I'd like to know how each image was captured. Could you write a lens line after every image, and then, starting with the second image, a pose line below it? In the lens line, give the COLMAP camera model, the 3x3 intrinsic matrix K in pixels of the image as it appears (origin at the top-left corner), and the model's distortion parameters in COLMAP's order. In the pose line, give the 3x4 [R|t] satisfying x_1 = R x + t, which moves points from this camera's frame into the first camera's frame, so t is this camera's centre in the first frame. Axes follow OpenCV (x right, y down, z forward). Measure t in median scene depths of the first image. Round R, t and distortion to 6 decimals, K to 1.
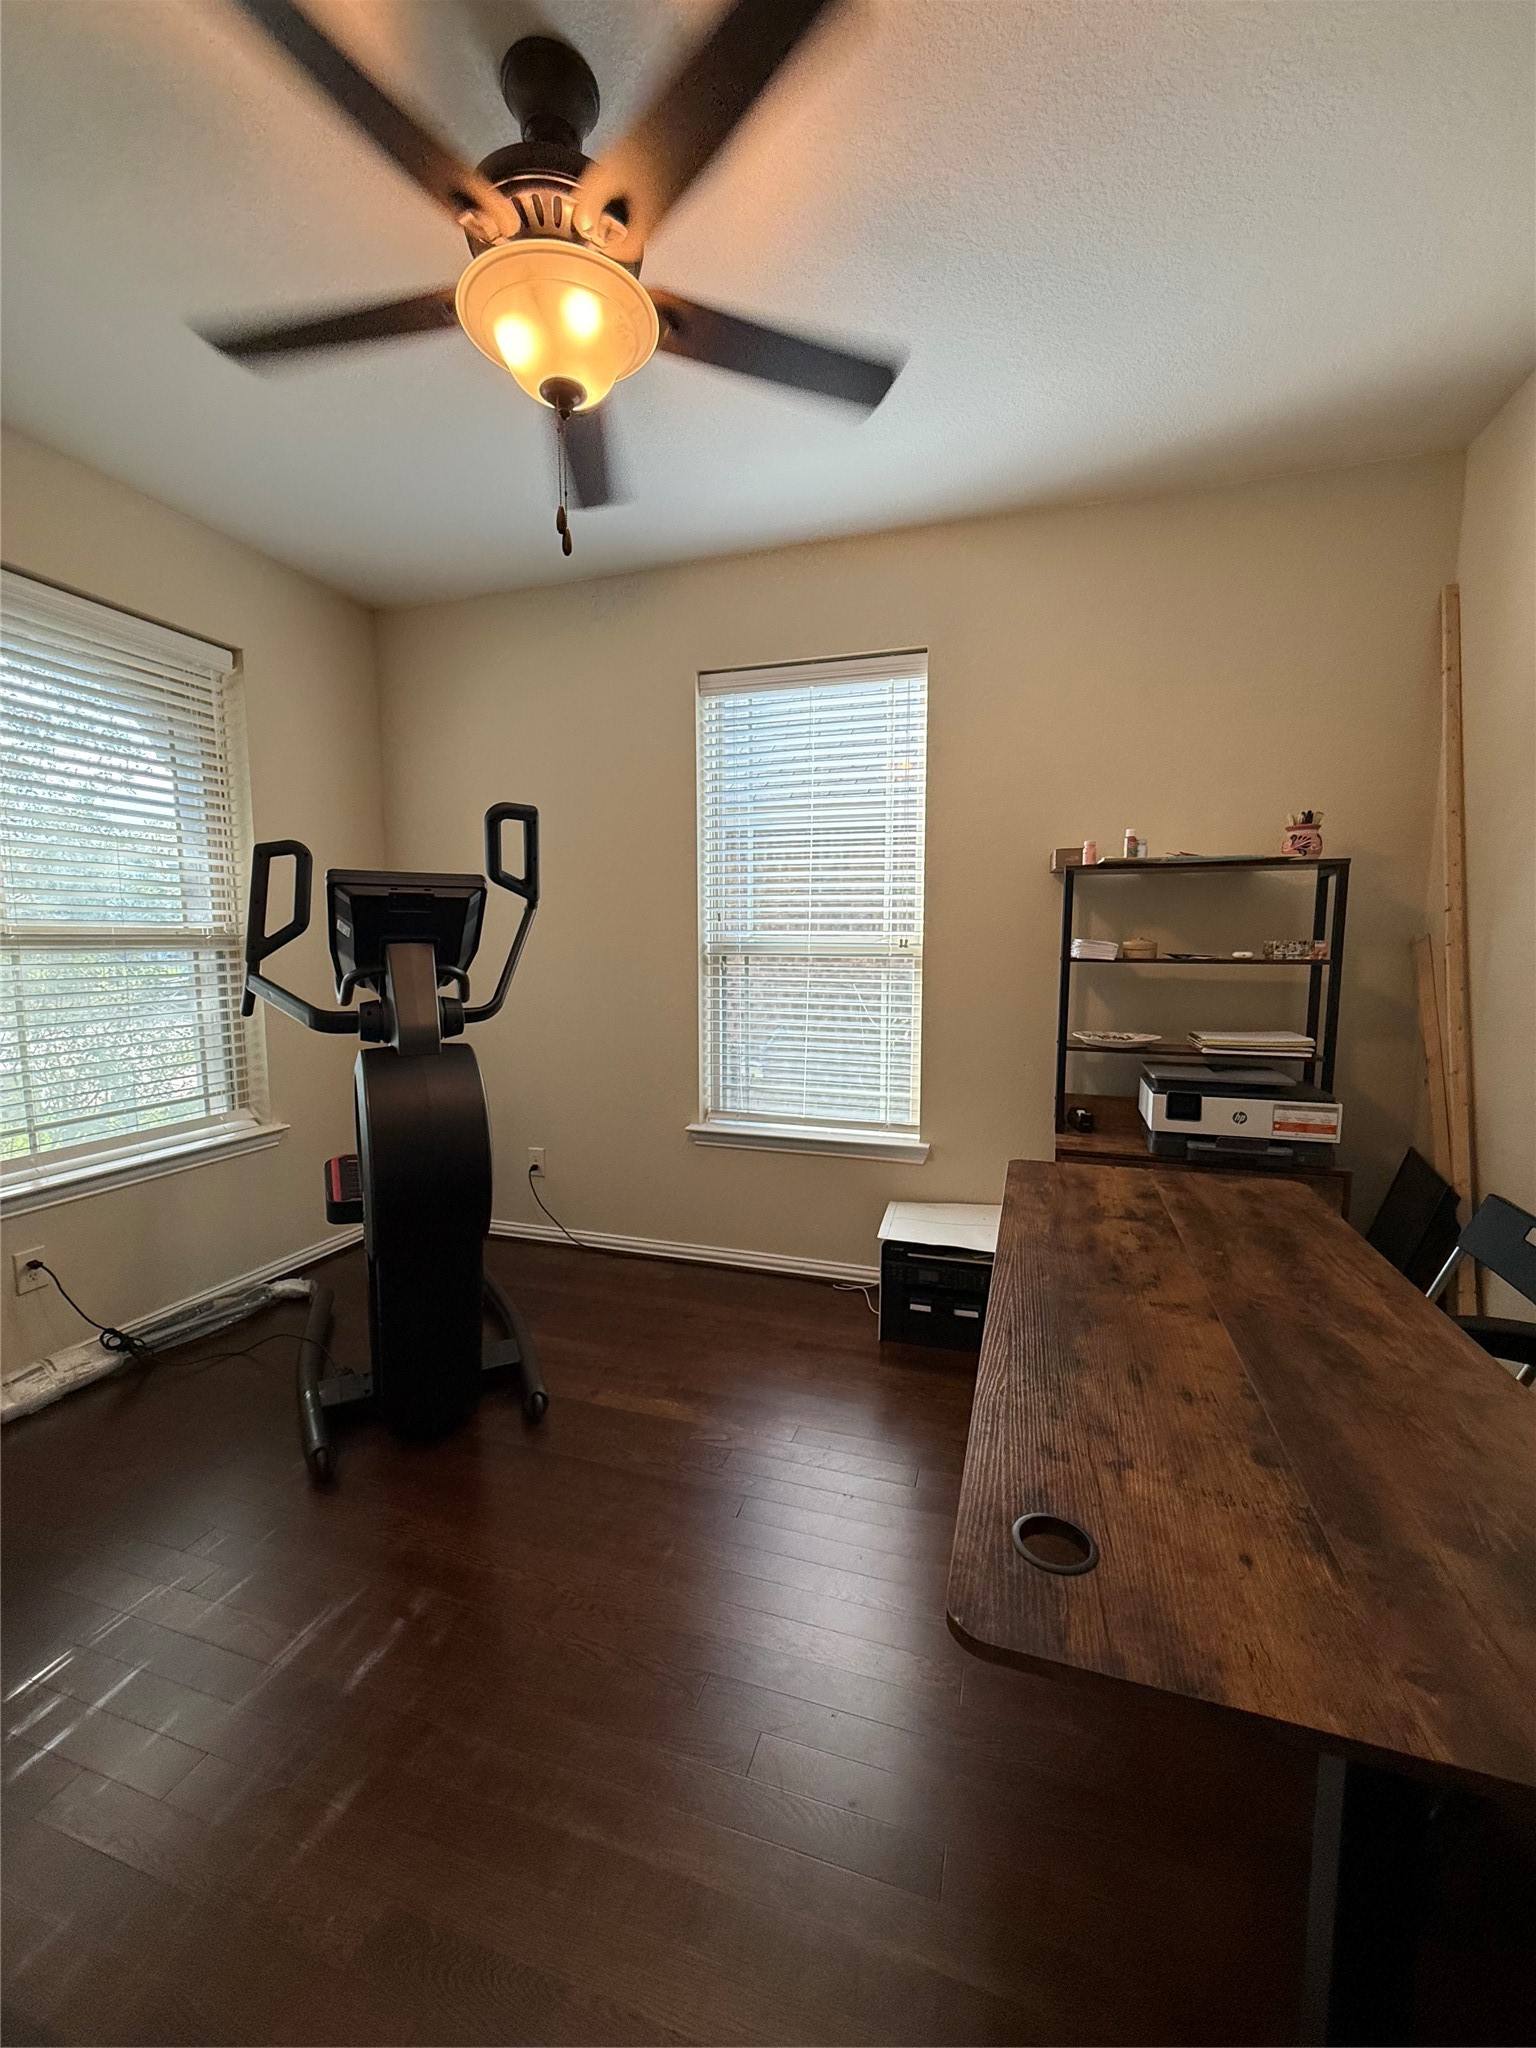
lens RADIAL K [[813.7, 0, 769.8], [0, 813.7, 1024.0], [0, 0, 1]] dist [0.000135, -0.000202]
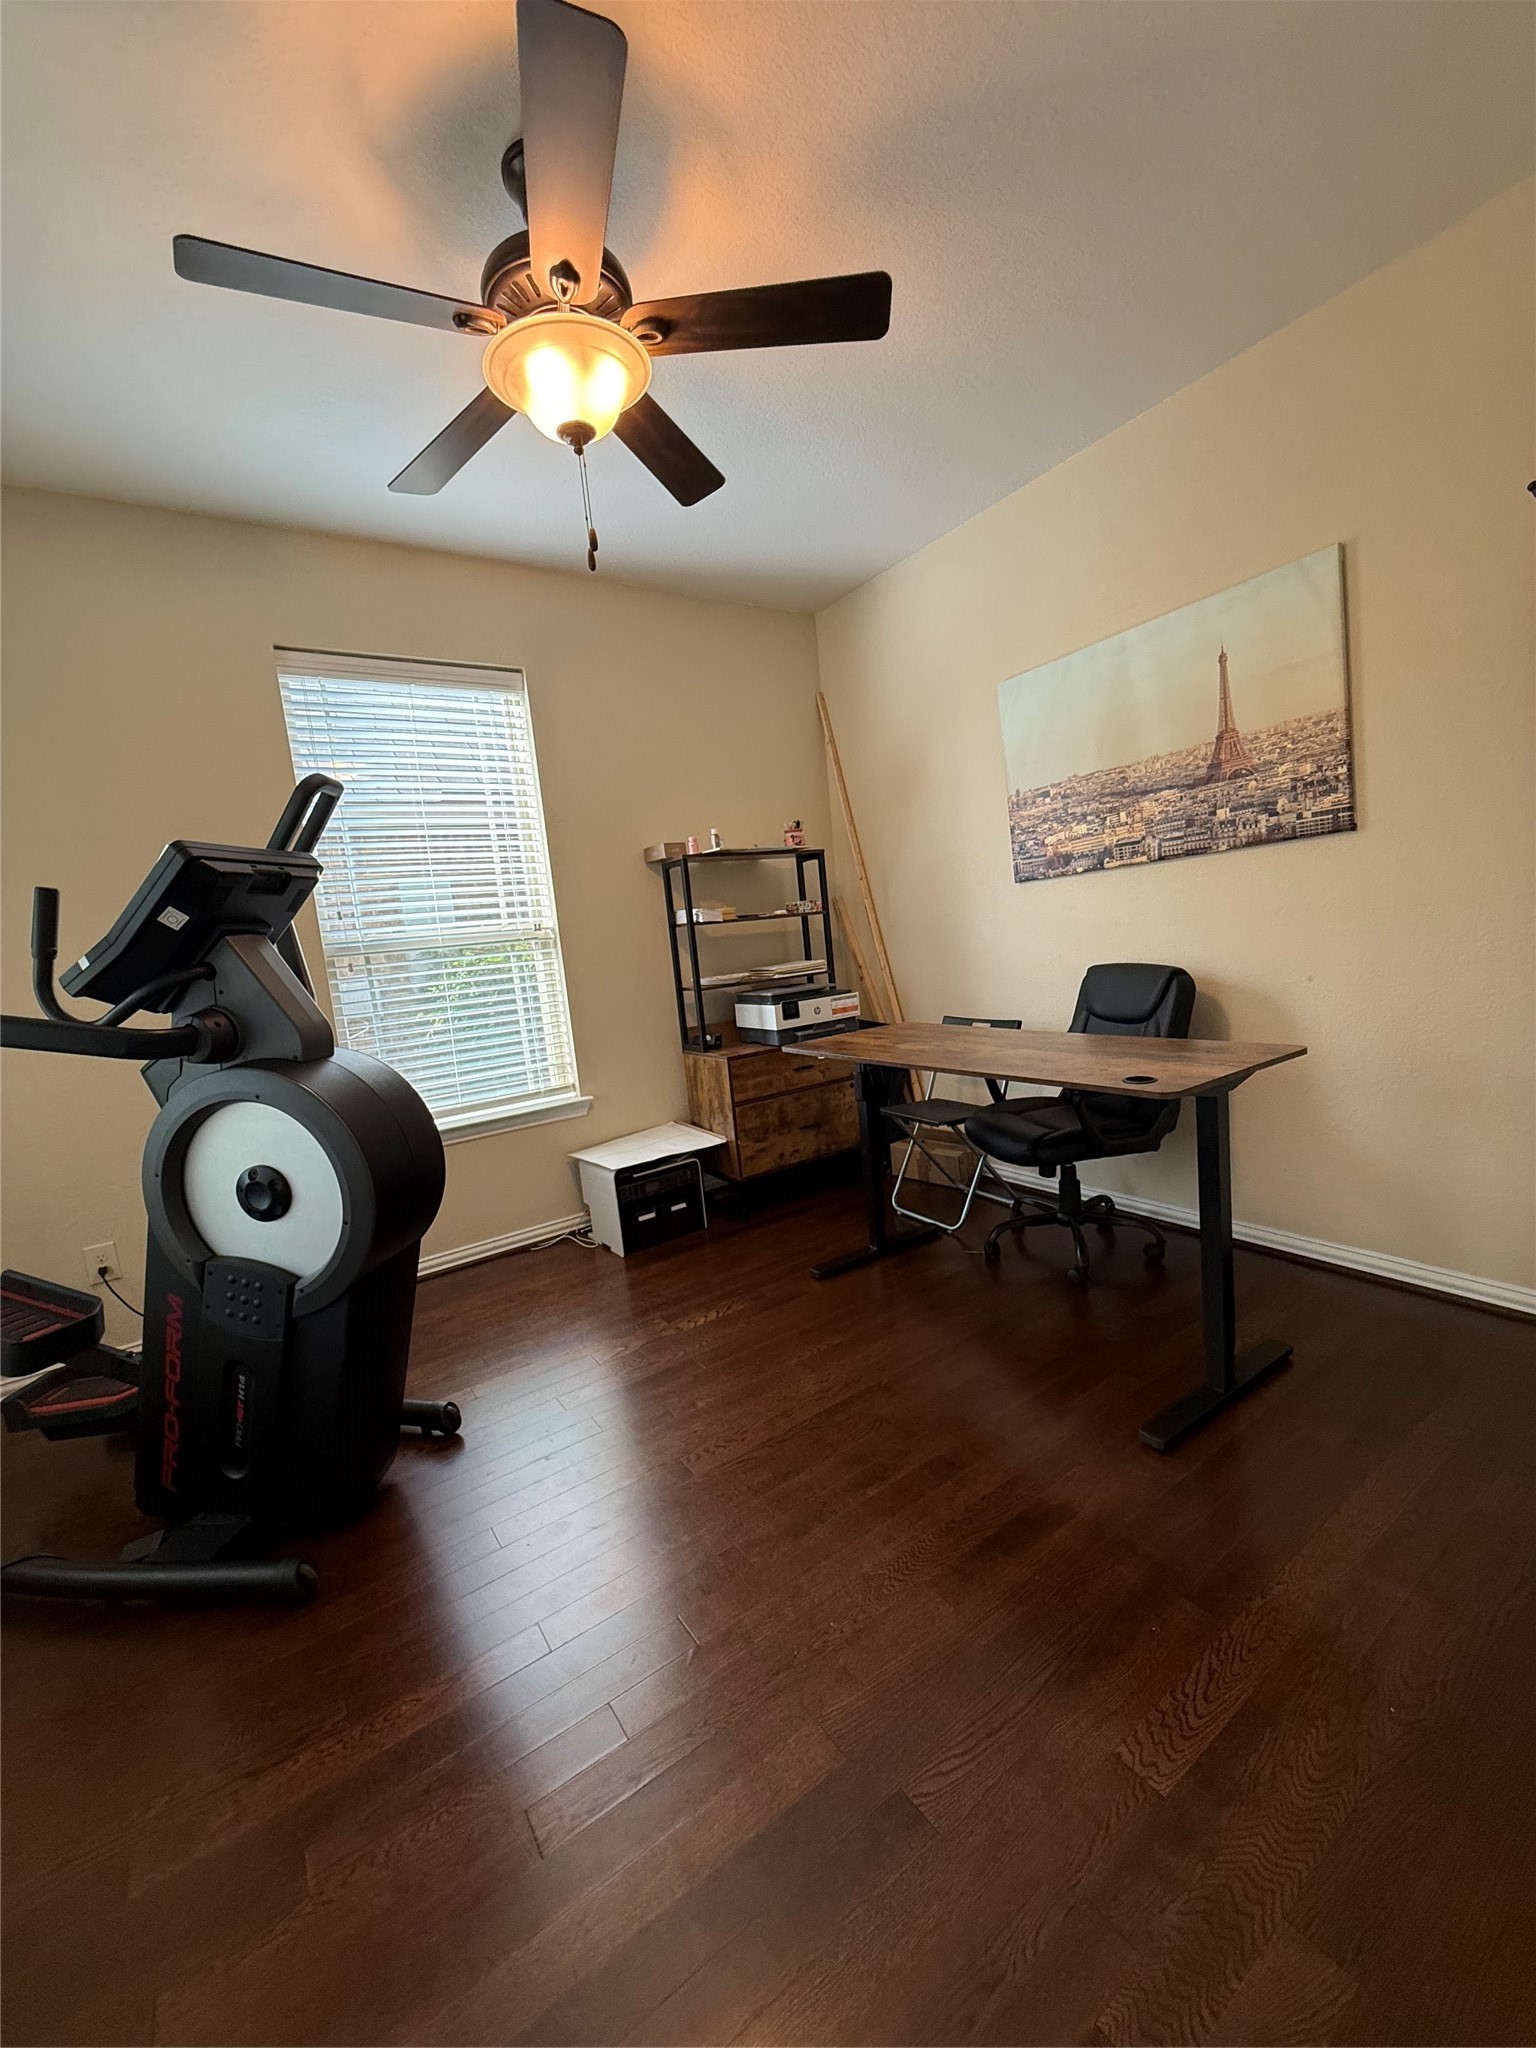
lens RADIAL K [[813.7, 0, 767.2], [0, 813.7, 1021.3], [0, 0, 1]] dist [0.000135, -0.000202]
pose [[0.616277, -0.151627, 0.772795, -0.617583], [0.177010, 0.982851, 0.051682, 0.031486], [-0.767379, 0.104942, 0.632548, 0.065588]]
